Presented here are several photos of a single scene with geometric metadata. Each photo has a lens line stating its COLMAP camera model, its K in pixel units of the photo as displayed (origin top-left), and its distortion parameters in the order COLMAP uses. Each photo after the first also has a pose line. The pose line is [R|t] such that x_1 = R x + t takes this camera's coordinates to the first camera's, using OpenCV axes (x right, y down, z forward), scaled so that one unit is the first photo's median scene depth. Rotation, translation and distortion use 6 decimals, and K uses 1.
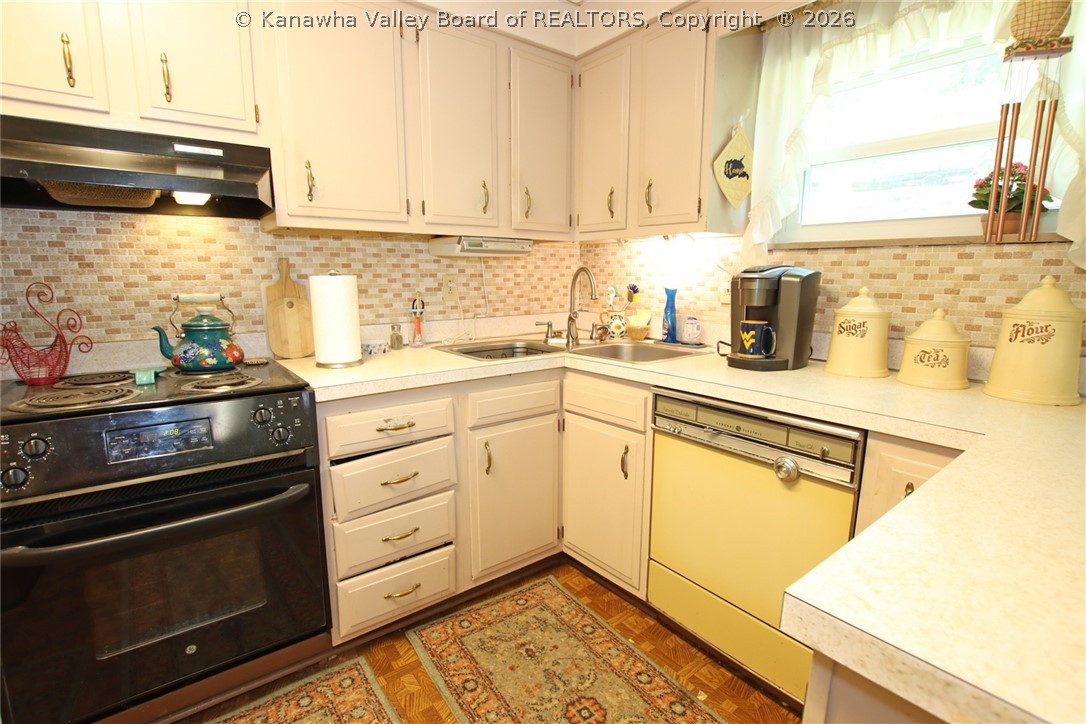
lens RADIAL K [[504.8, 0, 543.0], [0, 504.8, 362.0], [0, 0, 1]] dist [-0.030750, 0.000039]
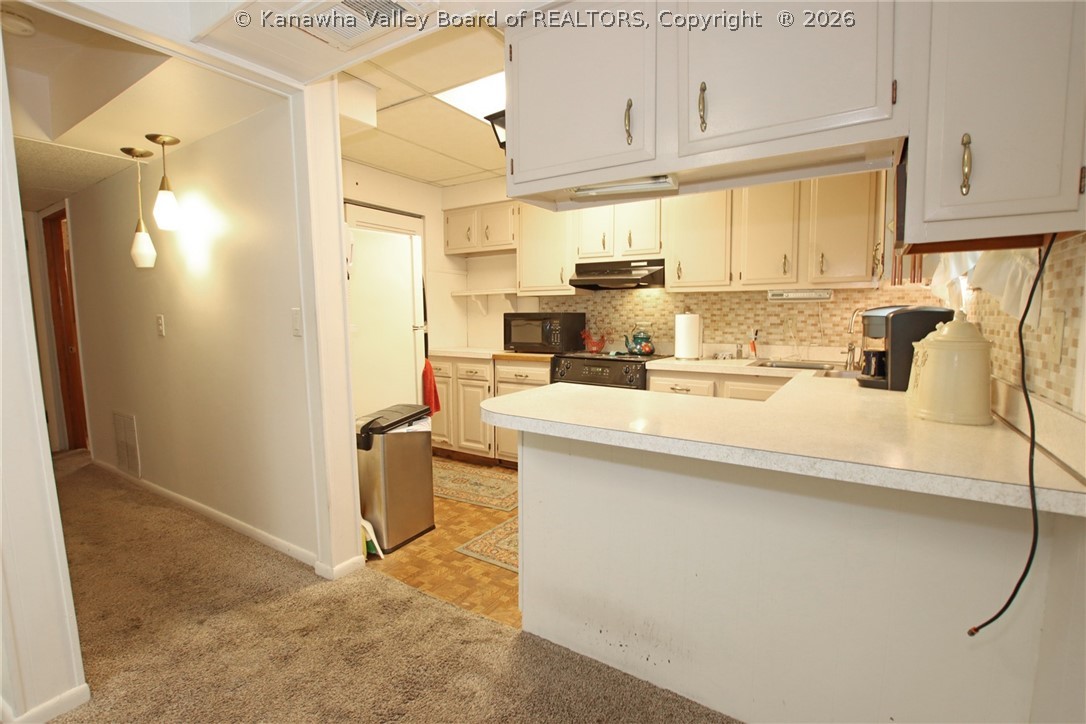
lens RADIAL K [[504.8, 0, 543.0], [0, 504.8, 362.0], [0, 0, 1]] dist [-0.030750, 0.000039]
pose [[0.321524, 0.084949, -0.943083, 1.084264], [-0.162005, 0.986218, 0.033602, 0.032772], [0.932940, 0.141981, 0.330855, -0.144682]]
